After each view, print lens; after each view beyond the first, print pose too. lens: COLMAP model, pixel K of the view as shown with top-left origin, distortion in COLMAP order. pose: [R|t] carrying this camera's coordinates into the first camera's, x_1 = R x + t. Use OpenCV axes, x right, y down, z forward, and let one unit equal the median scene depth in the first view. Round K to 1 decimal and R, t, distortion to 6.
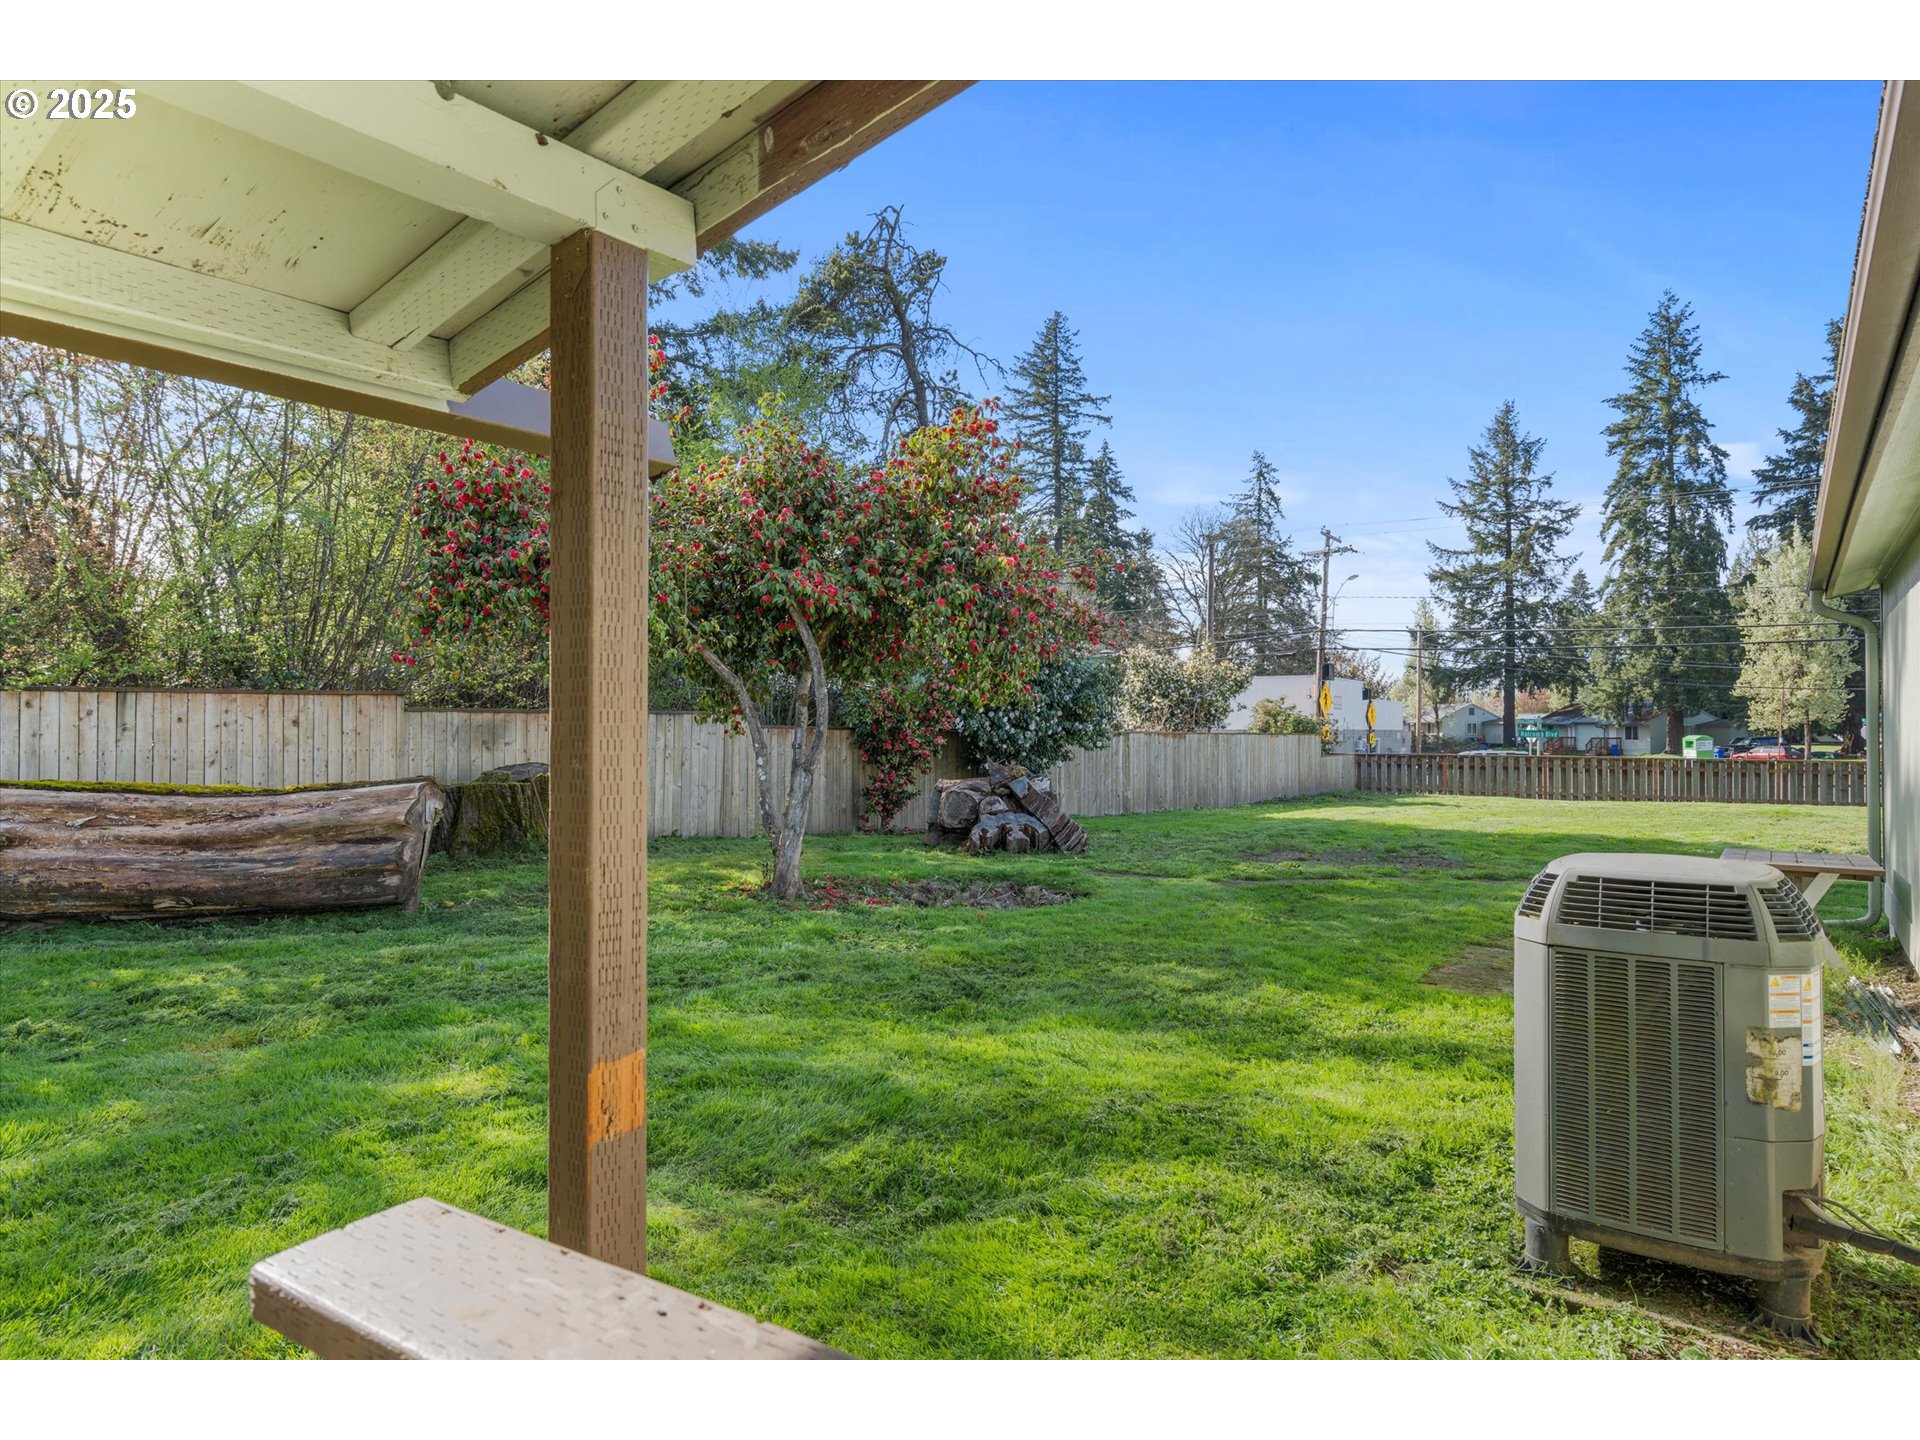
lens RADIAL K [[1129.5, 0, 960.0], [0, 1129.5, 720.0], [0, 0, 1]] dist [0.001529, 0.000609]
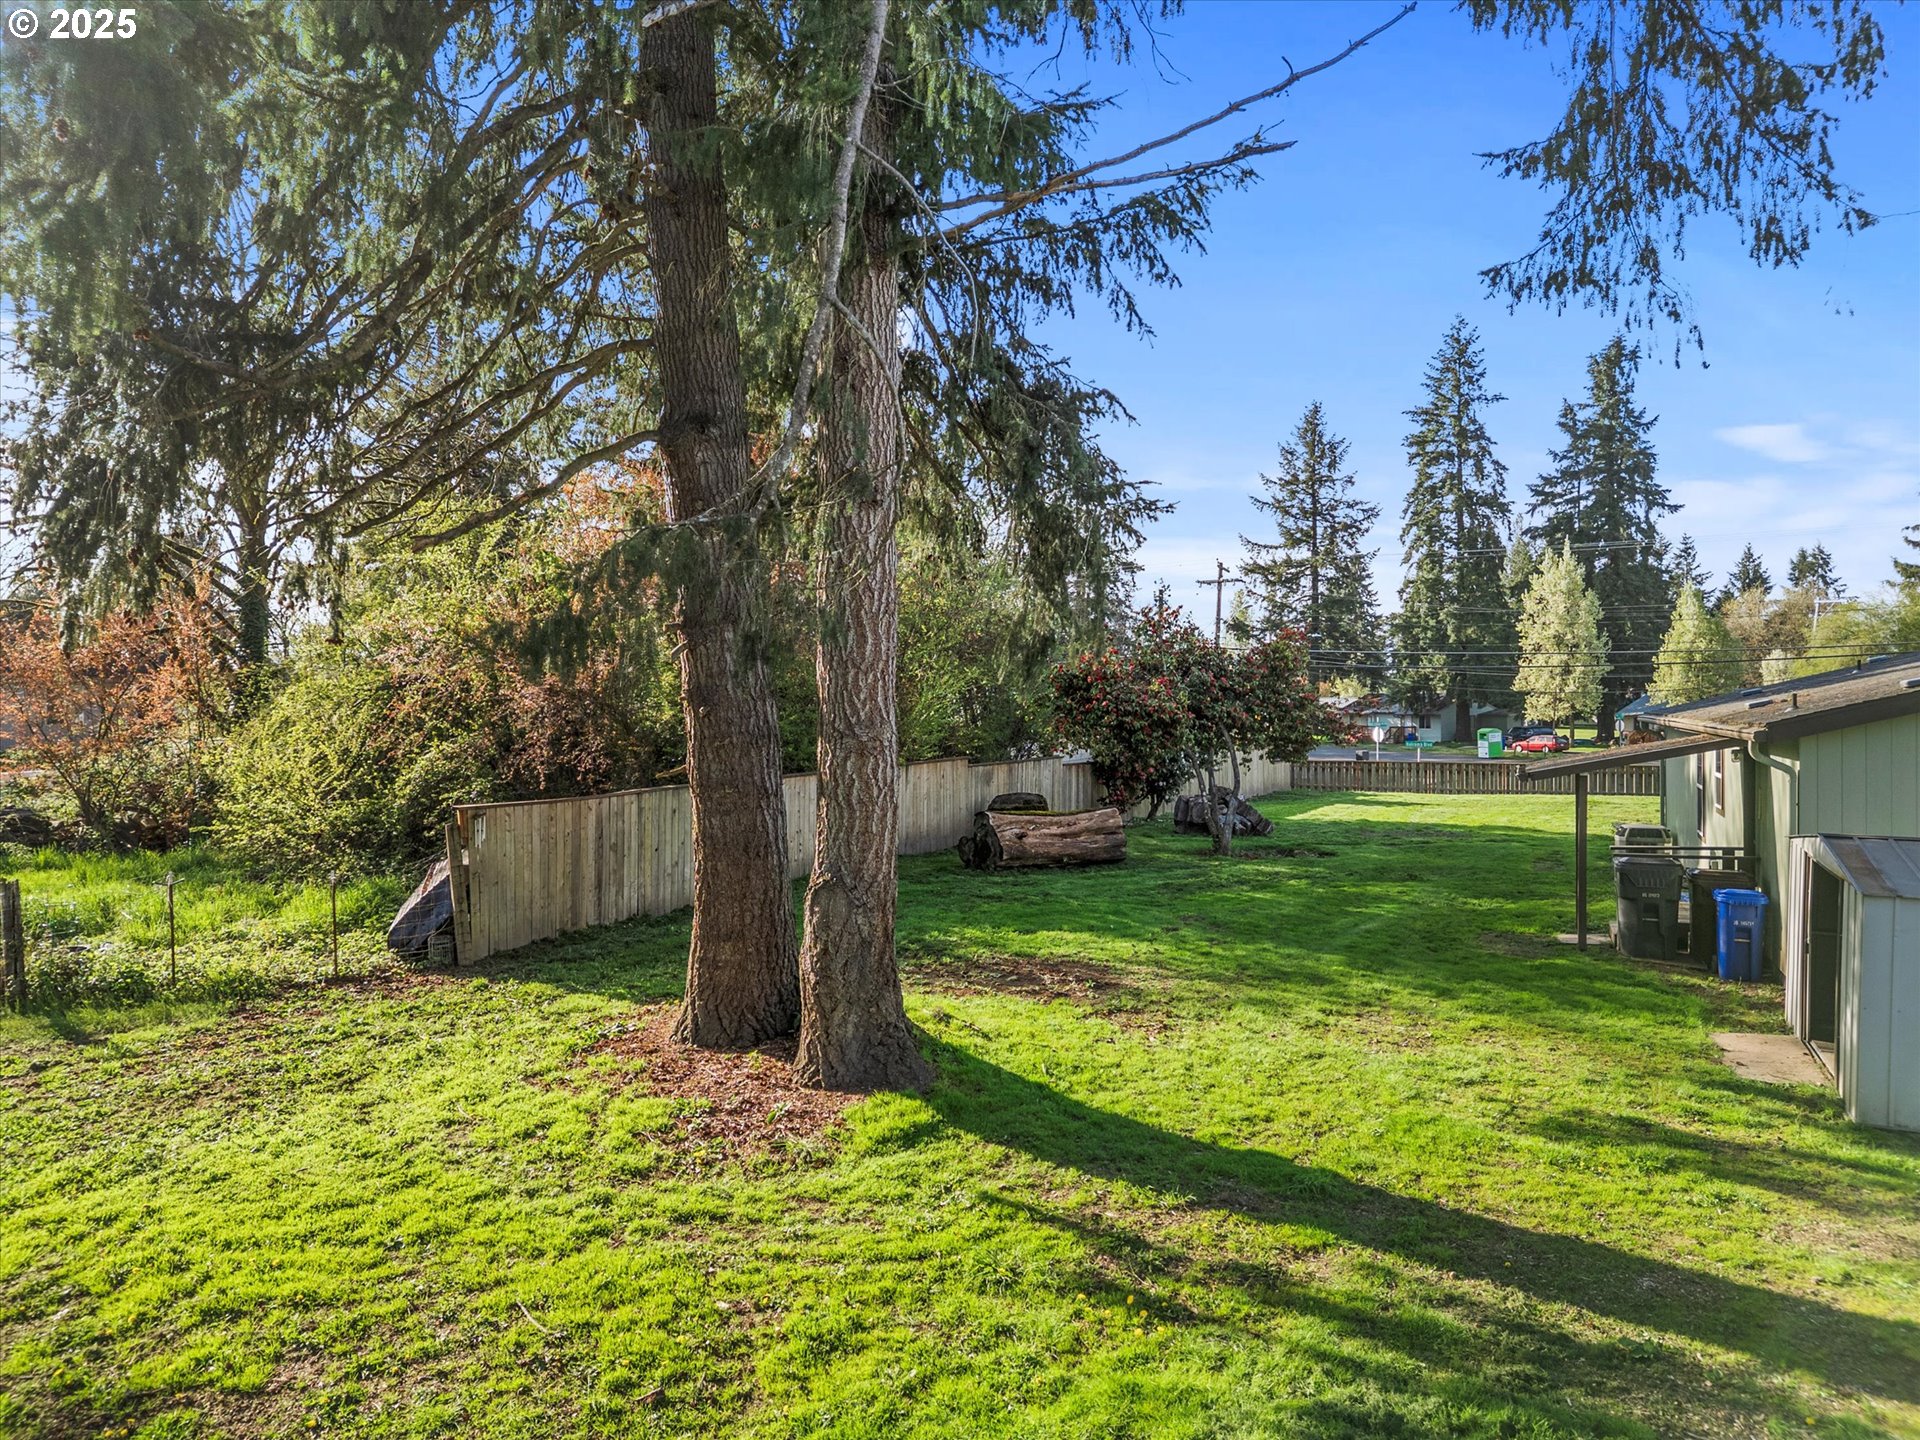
lens RADIAL K [[1279.1, 0, 970.2], [0, 1279.1, 731.1], [0, 0, 1]] dist [0.000482, -0.003160]
pose [[0.977602, -0.010880, 0.210182, -0.092134], [0.006270, 0.999725, 0.022588, -0.011636], [-0.210370, -0.020764, 0.977401, -0.106664]]
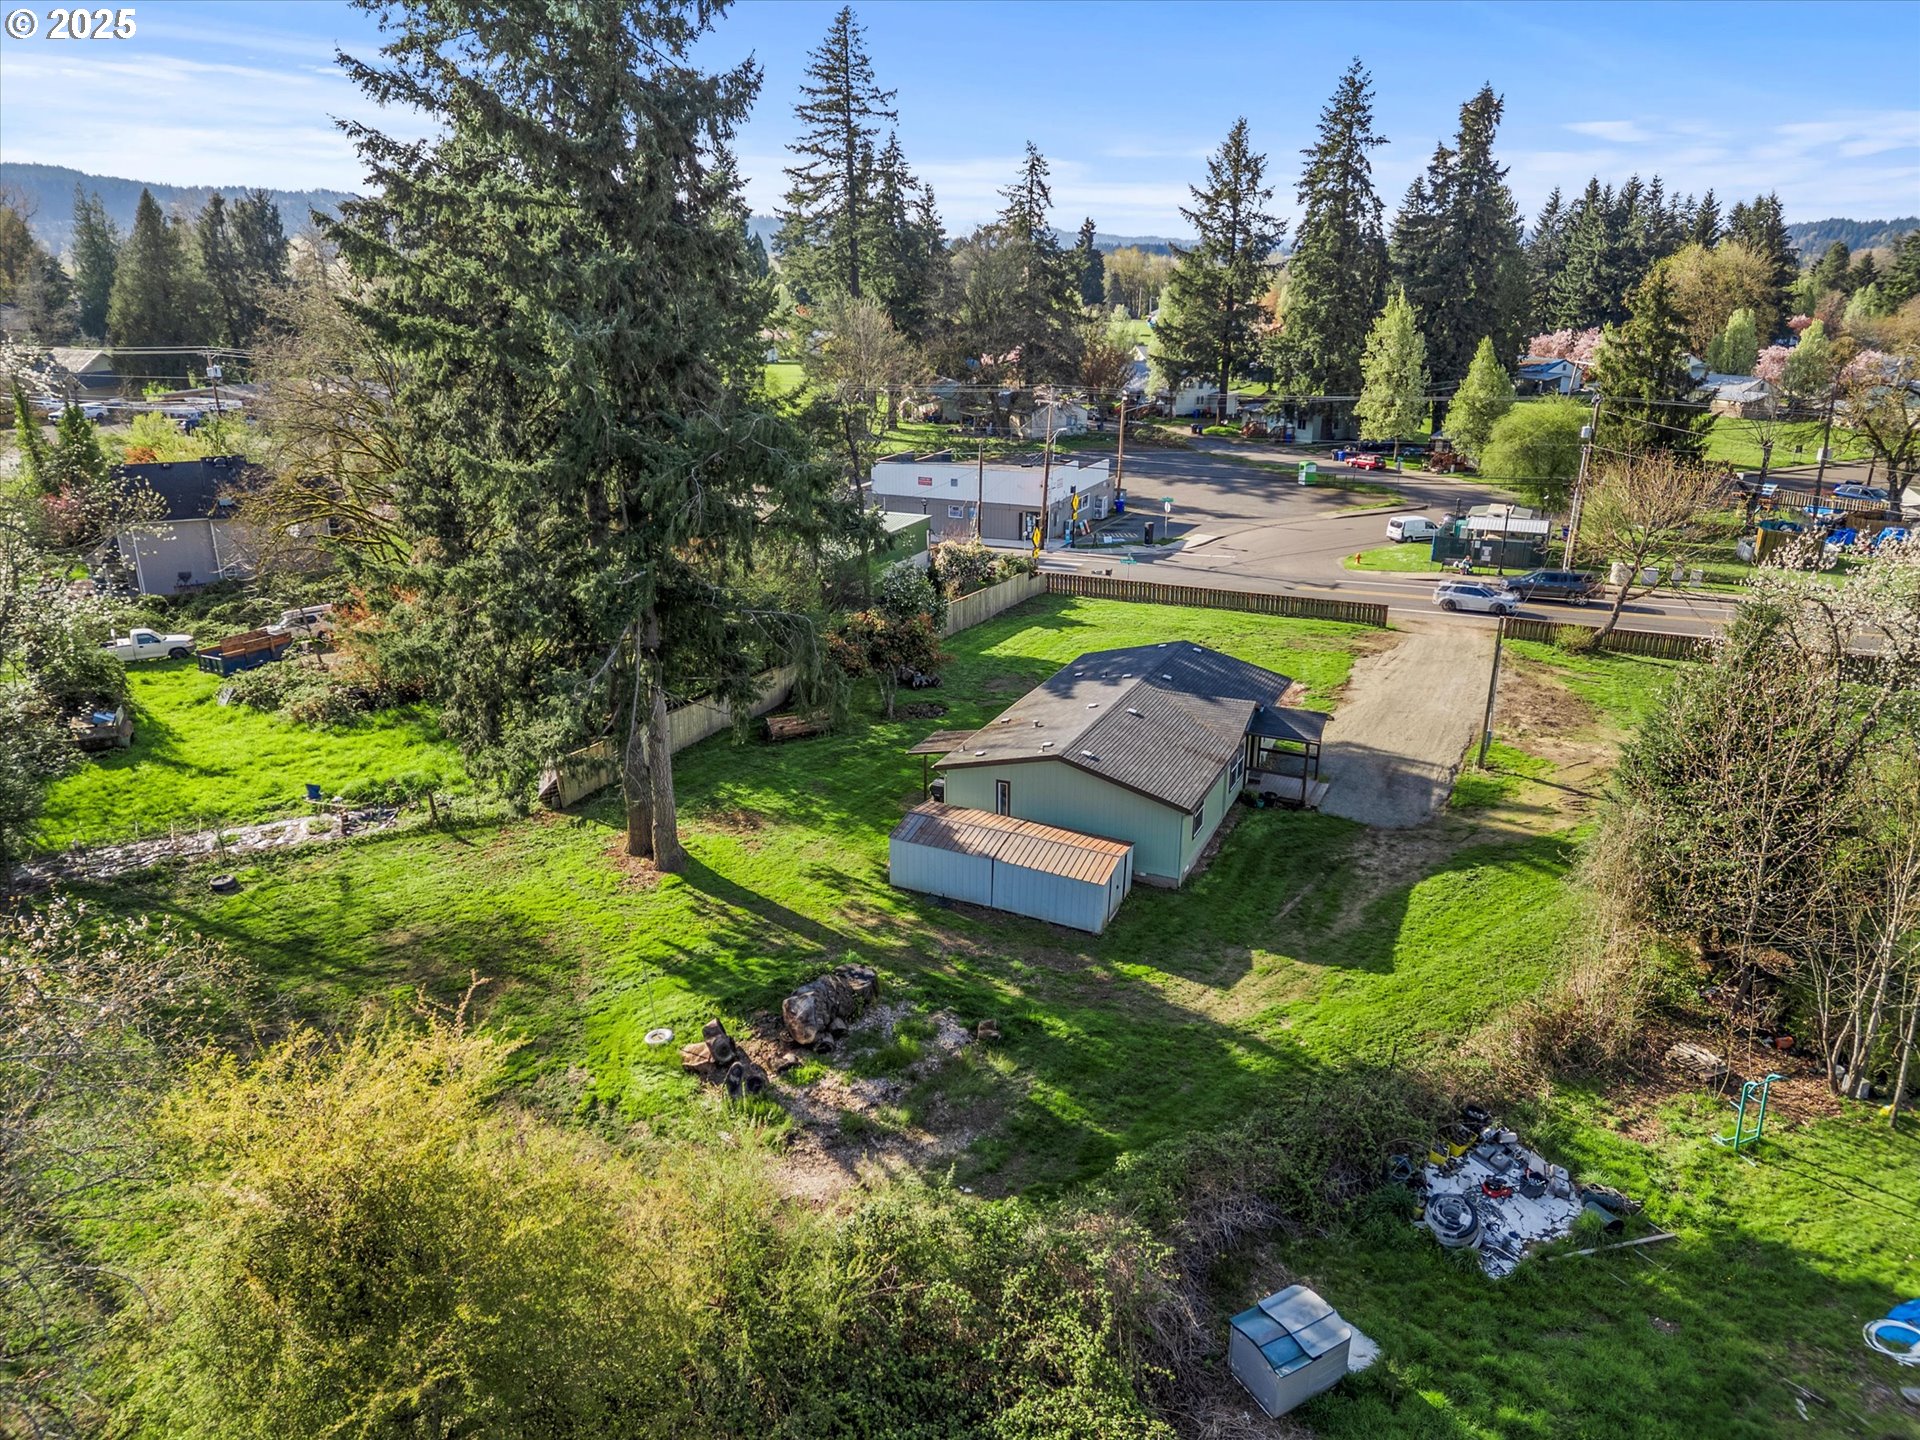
lens RADIAL K [[1151.5, 0, 957.9], [0, 1151.5, 731.5], [0, 0, 1]] dist [-0.000406, 0.000020]
pose [[0.981864, -0.066803, 0.177425, -0.060131], [0.002686, 0.940670, 0.339313, -0.118826], [-0.189566, -0.332683, 0.923789, -0.298756]]
